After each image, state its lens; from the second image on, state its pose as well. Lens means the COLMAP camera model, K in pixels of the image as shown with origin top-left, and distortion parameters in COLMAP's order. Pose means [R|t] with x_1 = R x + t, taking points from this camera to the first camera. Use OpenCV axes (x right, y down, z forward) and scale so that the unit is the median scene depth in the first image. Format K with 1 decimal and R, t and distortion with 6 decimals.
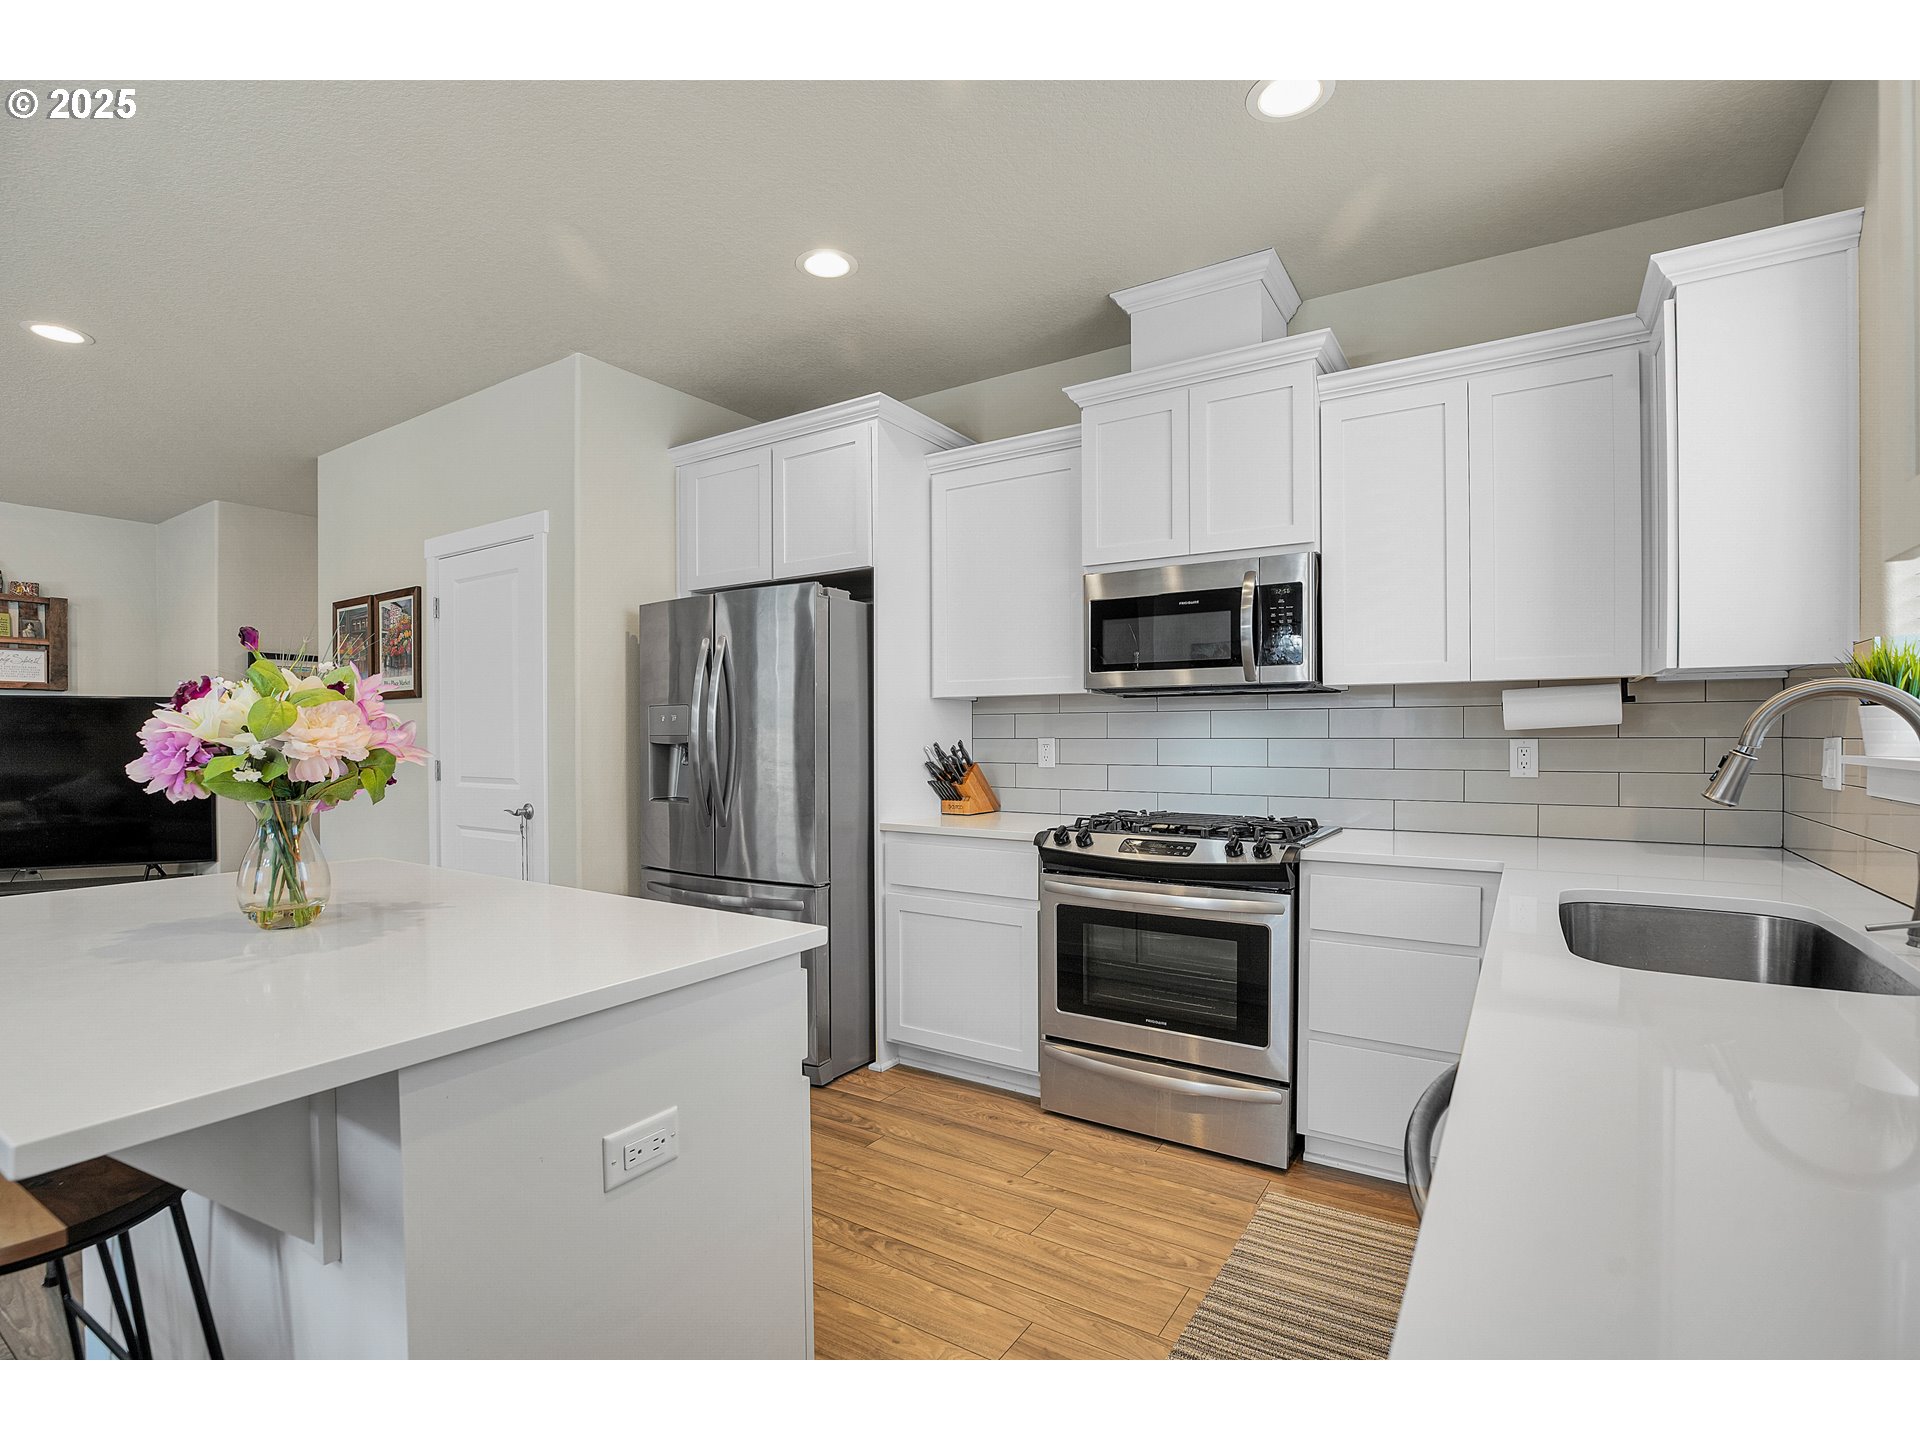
lens RADIAL K [[901.7, 0, 918.9], [0, 901.7, 747.6], [0, 0, 1]] dist [-0.028499, 0.003119]
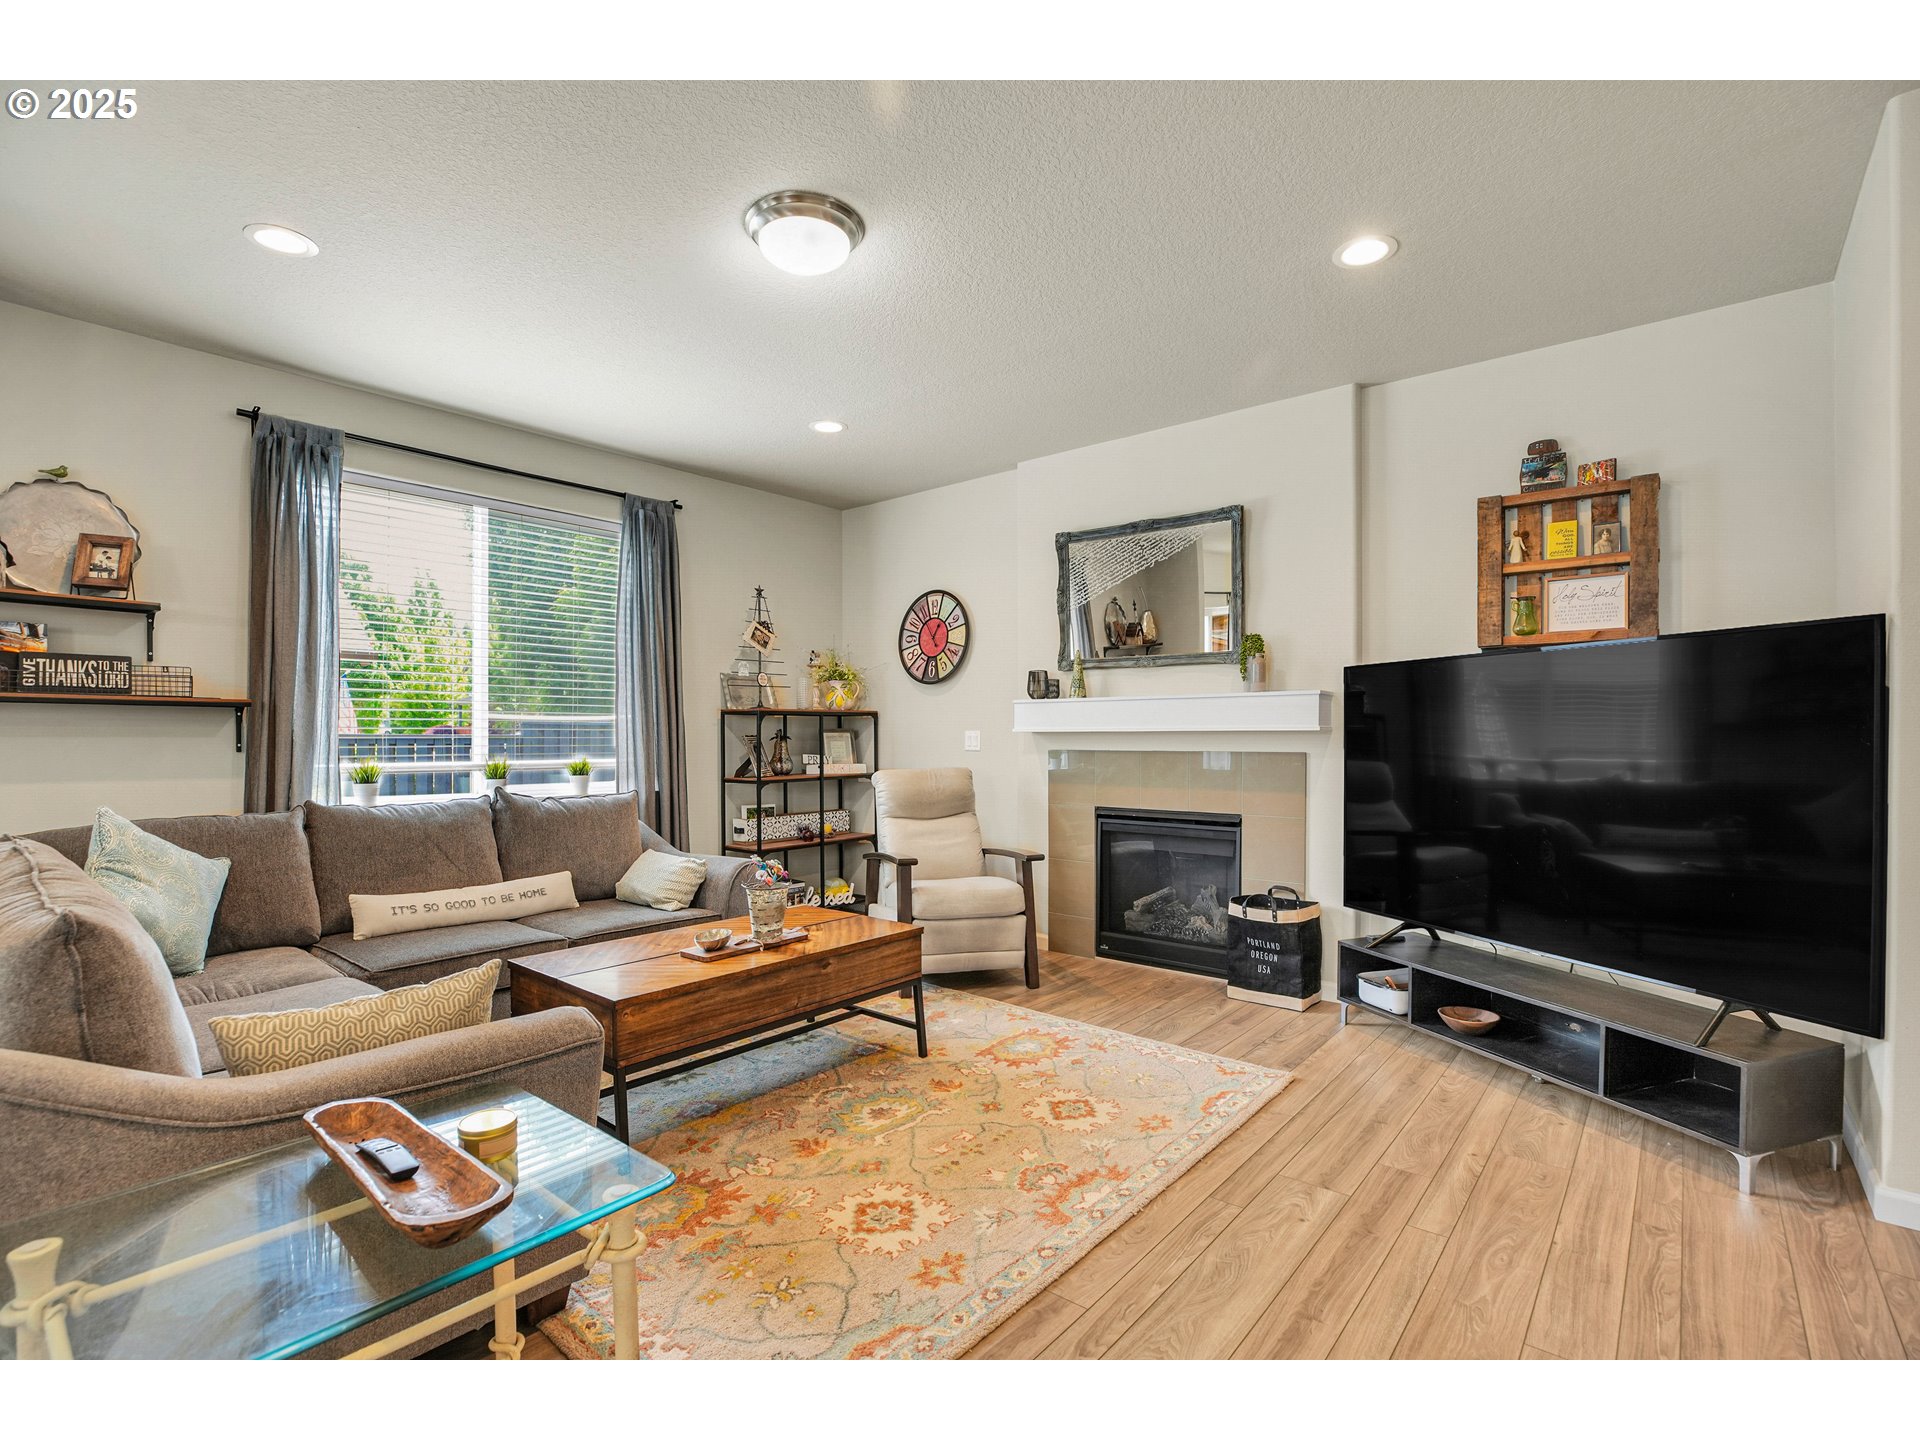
lens RADIAL K [[883.6, 0, 962.0], [0, 883.6, 747.1], [0, 0, 1]] dist [-0.050216, 0.007302]
pose [[-0.110473, 0.015337, -0.993761, -0.700681], [-0.018742, 0.999671, 0.017512, 0.008129], [0.993702, 0.020559, -0.110149, 1.163940]]
